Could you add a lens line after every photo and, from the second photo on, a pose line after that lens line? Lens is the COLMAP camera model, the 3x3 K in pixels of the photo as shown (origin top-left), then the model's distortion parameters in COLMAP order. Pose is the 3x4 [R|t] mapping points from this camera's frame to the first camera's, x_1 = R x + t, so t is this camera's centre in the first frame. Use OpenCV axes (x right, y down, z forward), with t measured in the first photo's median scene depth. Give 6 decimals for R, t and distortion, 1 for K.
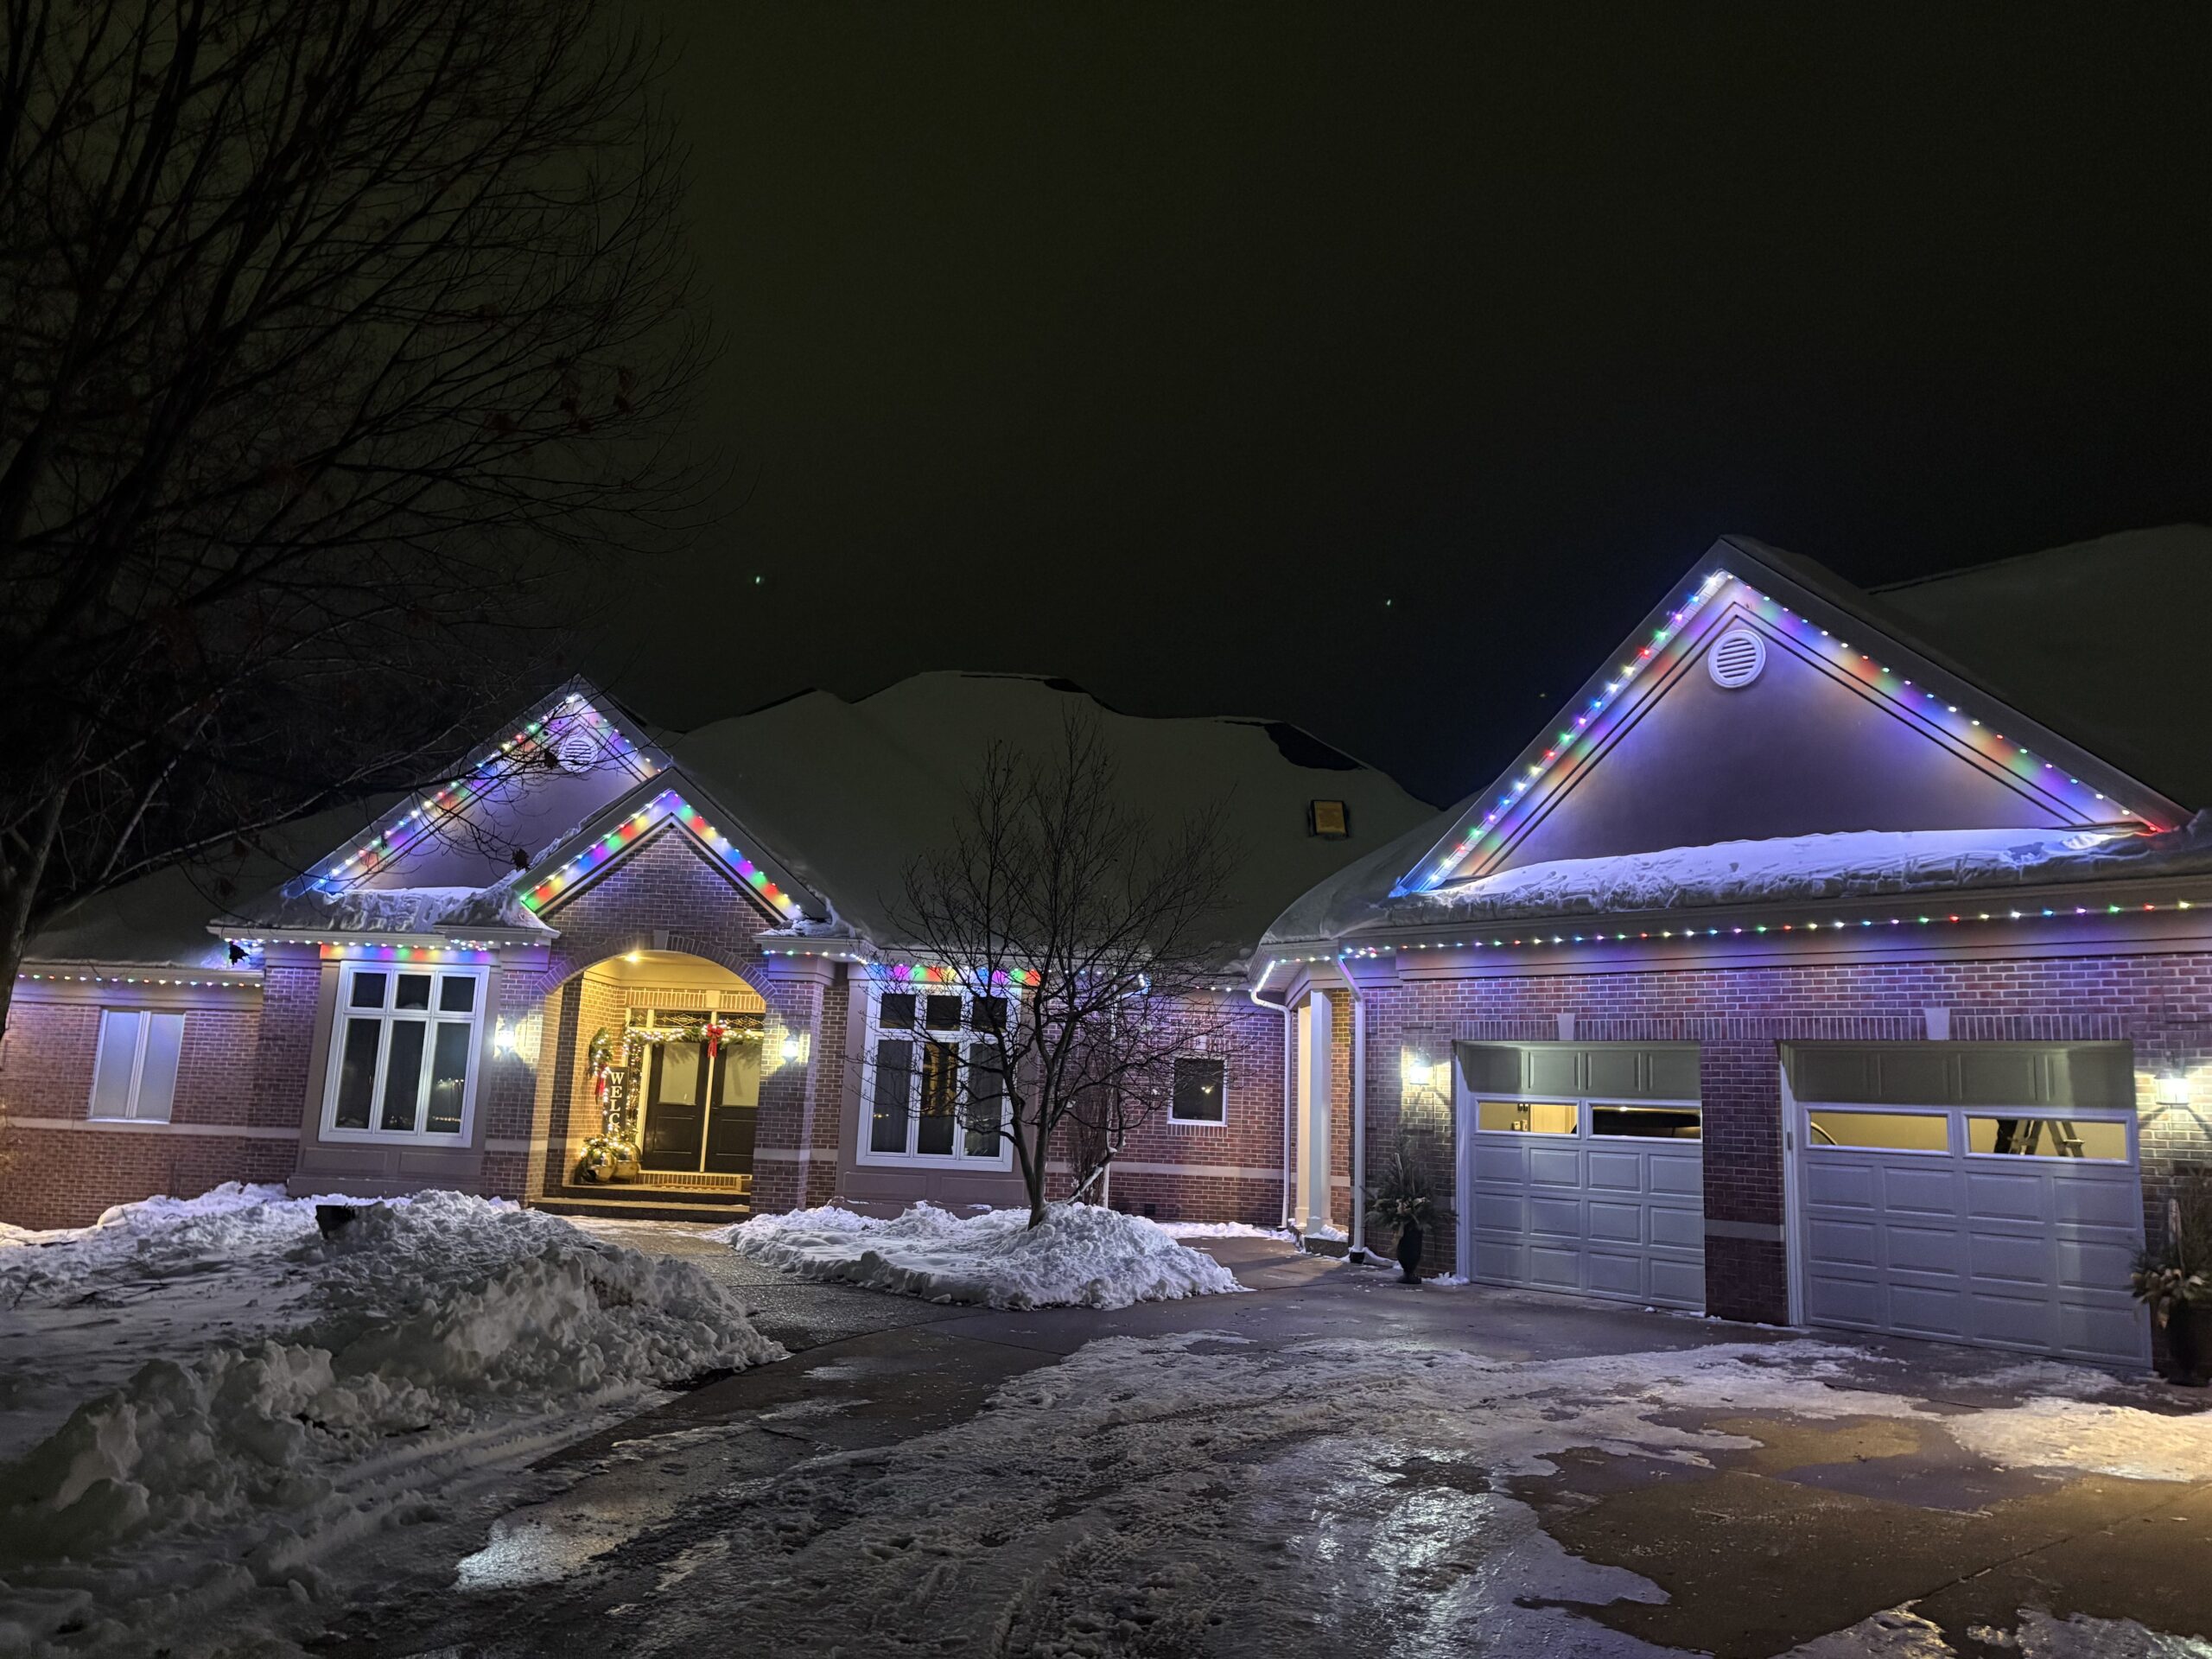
lens RADIAL K [[1639.2, 0, 1099.5], [0, 1639.2, 818.4], [0, 0, 1]] dist [0.051506, -0.044133]
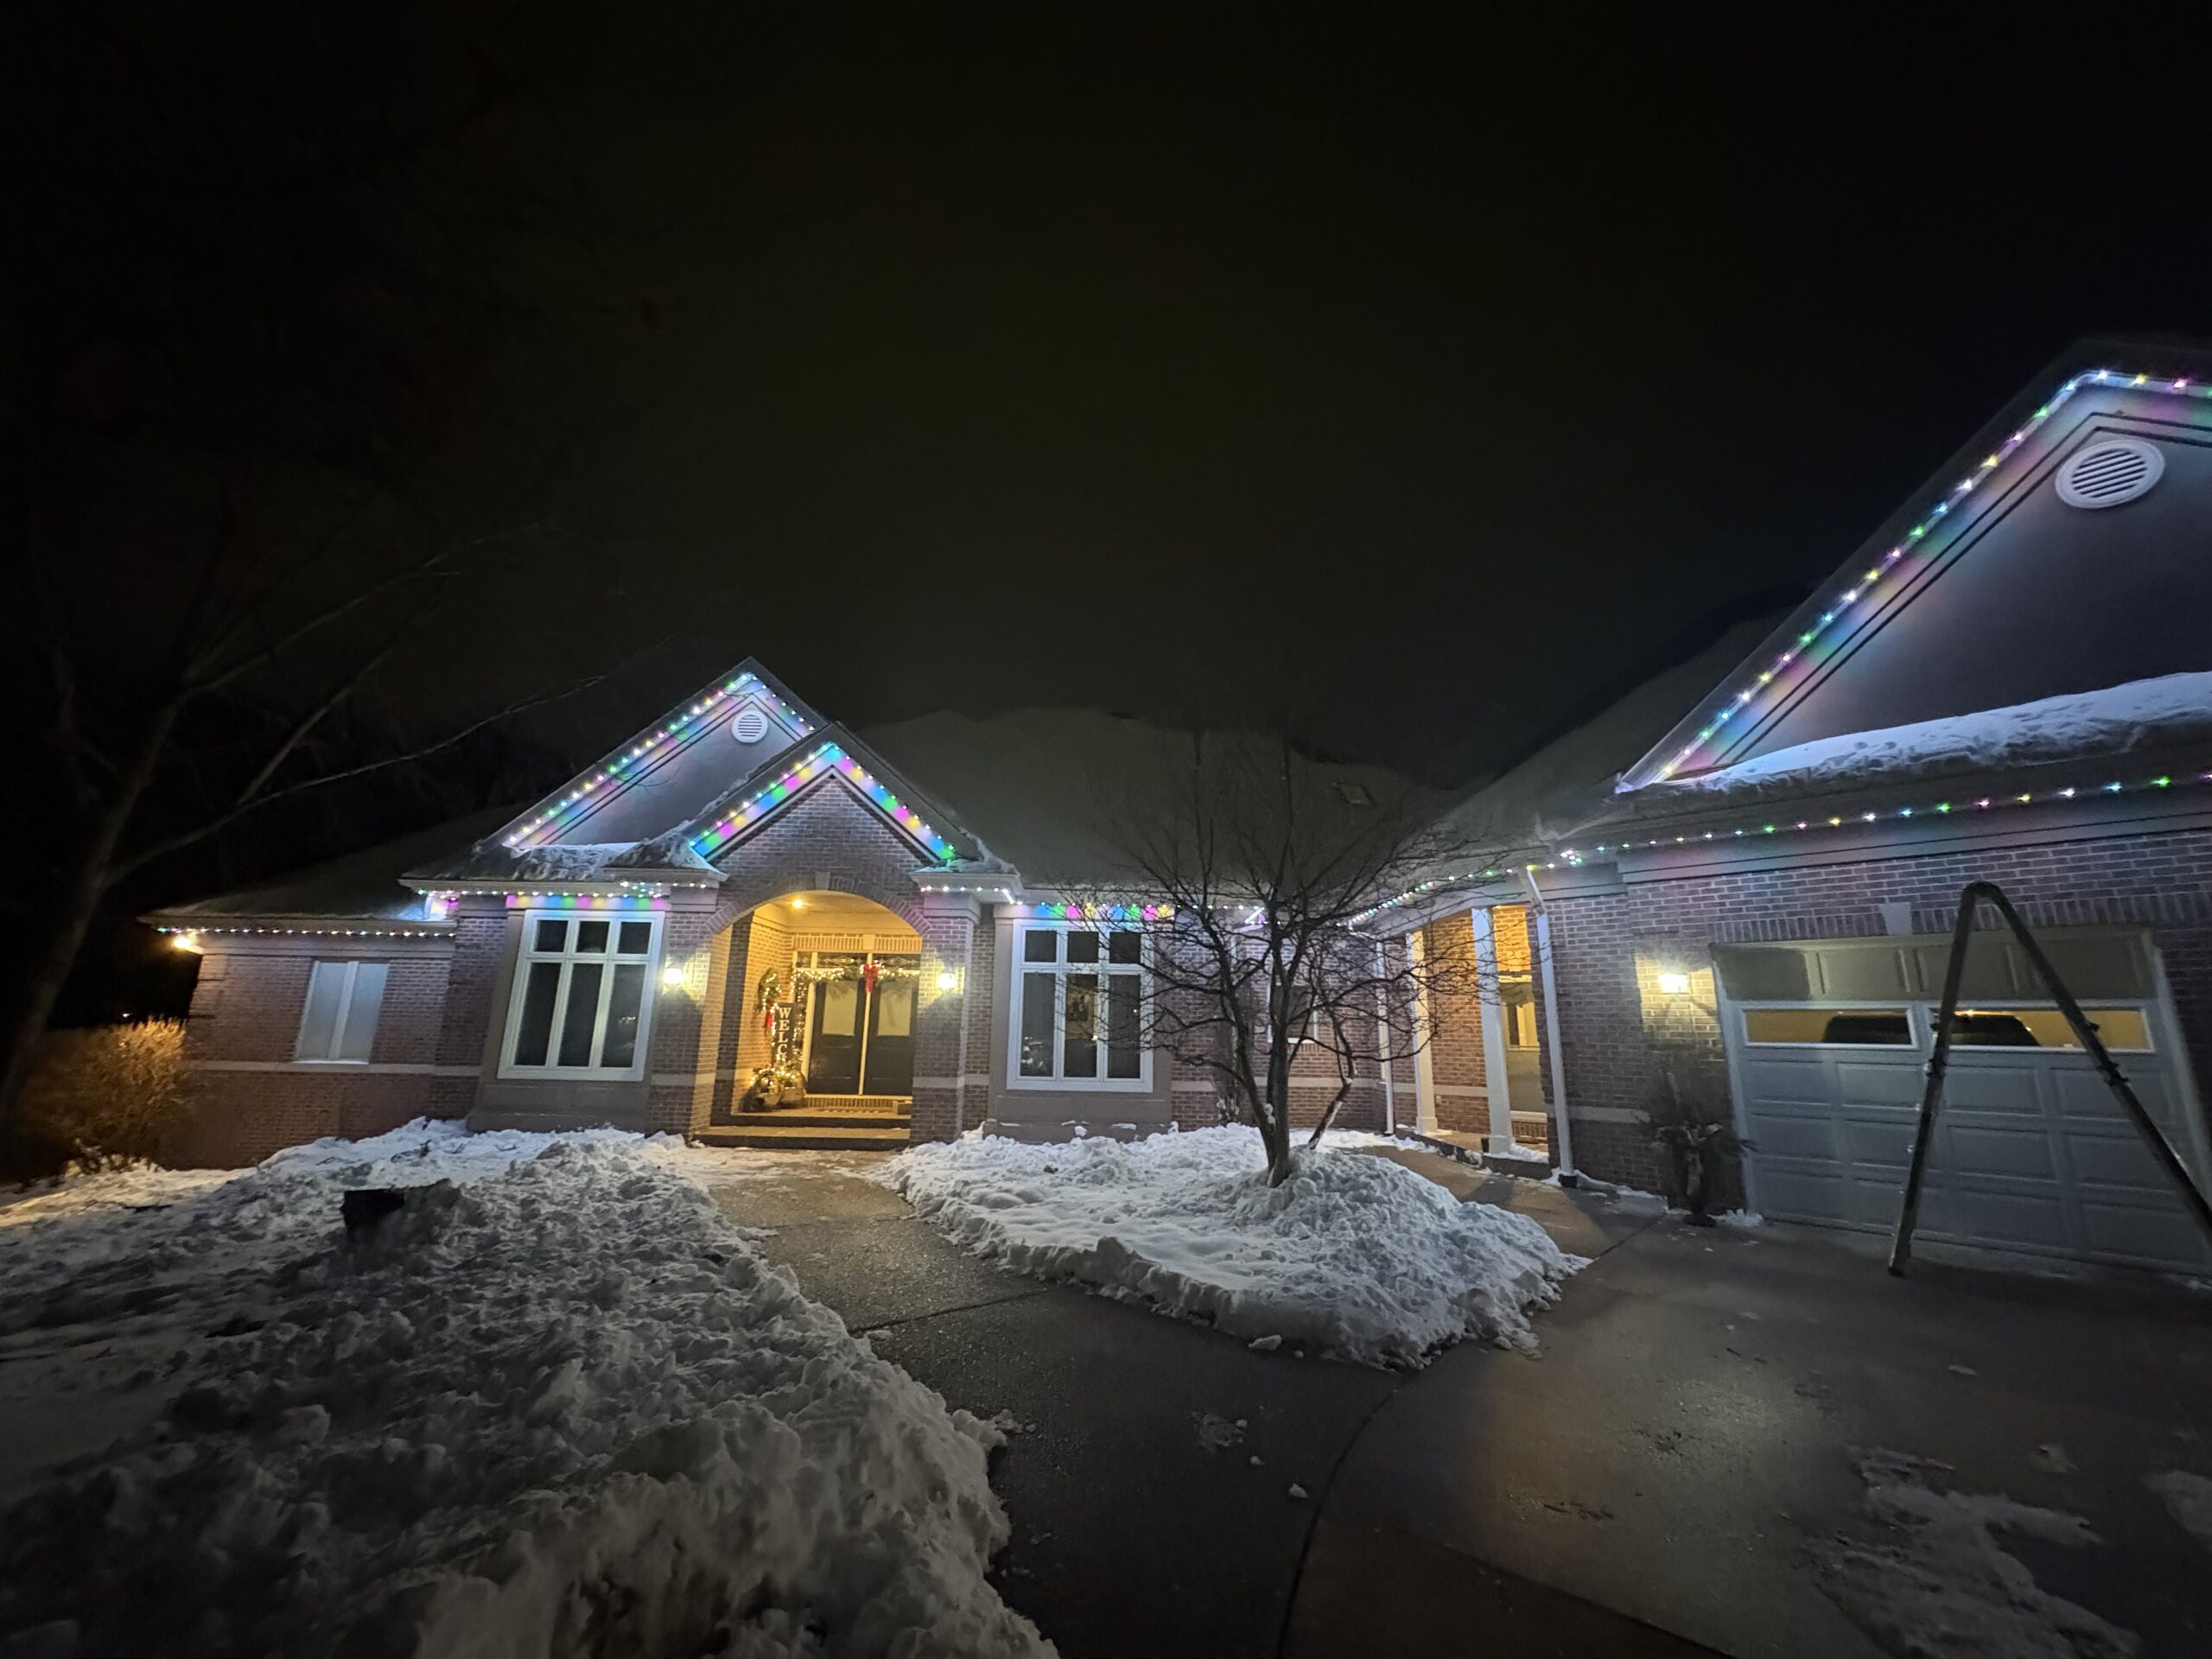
lens RADIAL K [[860.7, 0, 1109.4], [0, 860.7, 825.3], [0, 0, 1]] dist [-0.001892, -0.000338]
pose [[0.998279, -0.014173, 0.056899, -0.142791], [0.017273, 0.998371, -0.054378, 0.090895], [-0.056036, 0.055268, 0.996898, 0.548997]]
